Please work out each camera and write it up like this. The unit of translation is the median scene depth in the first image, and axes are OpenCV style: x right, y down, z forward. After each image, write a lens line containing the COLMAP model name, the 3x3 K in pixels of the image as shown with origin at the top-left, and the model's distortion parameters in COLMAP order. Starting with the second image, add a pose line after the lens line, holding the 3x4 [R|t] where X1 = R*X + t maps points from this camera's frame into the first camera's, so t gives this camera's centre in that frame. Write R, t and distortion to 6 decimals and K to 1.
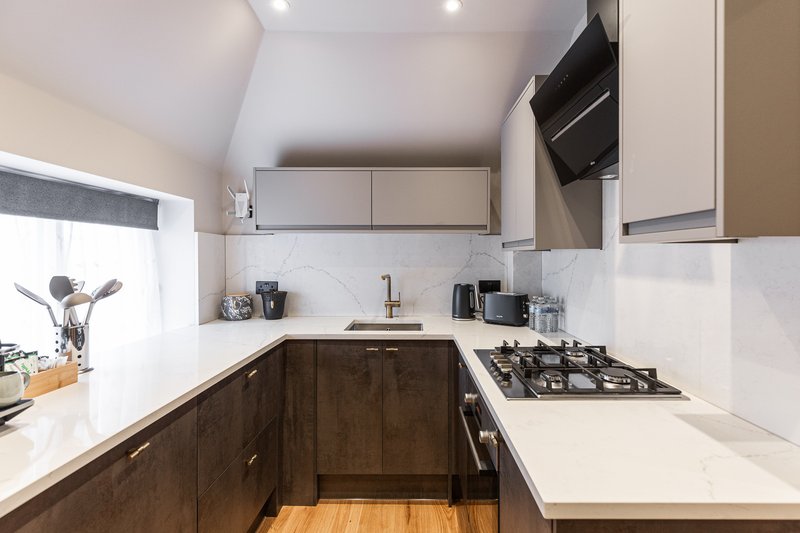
lens RADIAL K [[394.5, 0, 408.6], [0, 394.5, 259.4], [0, 0, 1]] dist [0.003542, -0.002966]
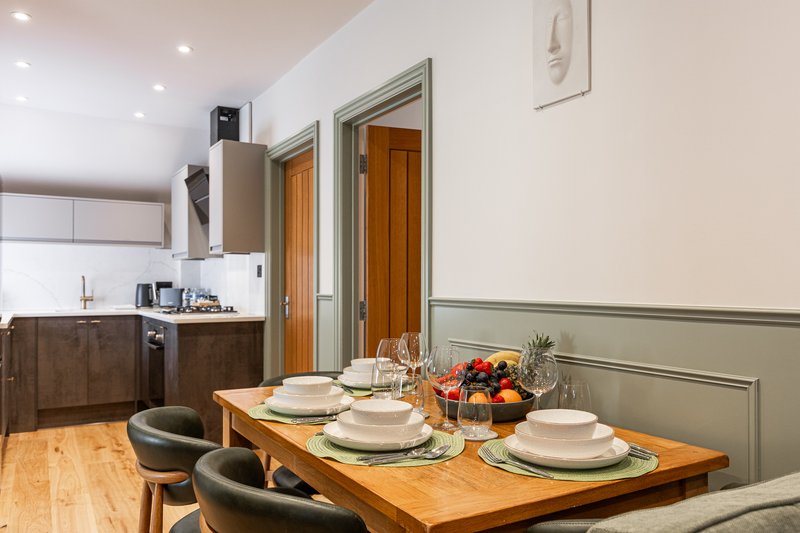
lens RADIAL K [[661.2, 0, 418.7], [0, 661.2, 280.3], [0, 0, 1]] dist [0.012172, 0.003559]
pose [[0.850690, 0.003151, 0.525658, -0.325849], [0.003724, 0.999921, -0.012022, 0.101527], [-0.525654, 0.012185, 0.850611, -1.835913]]
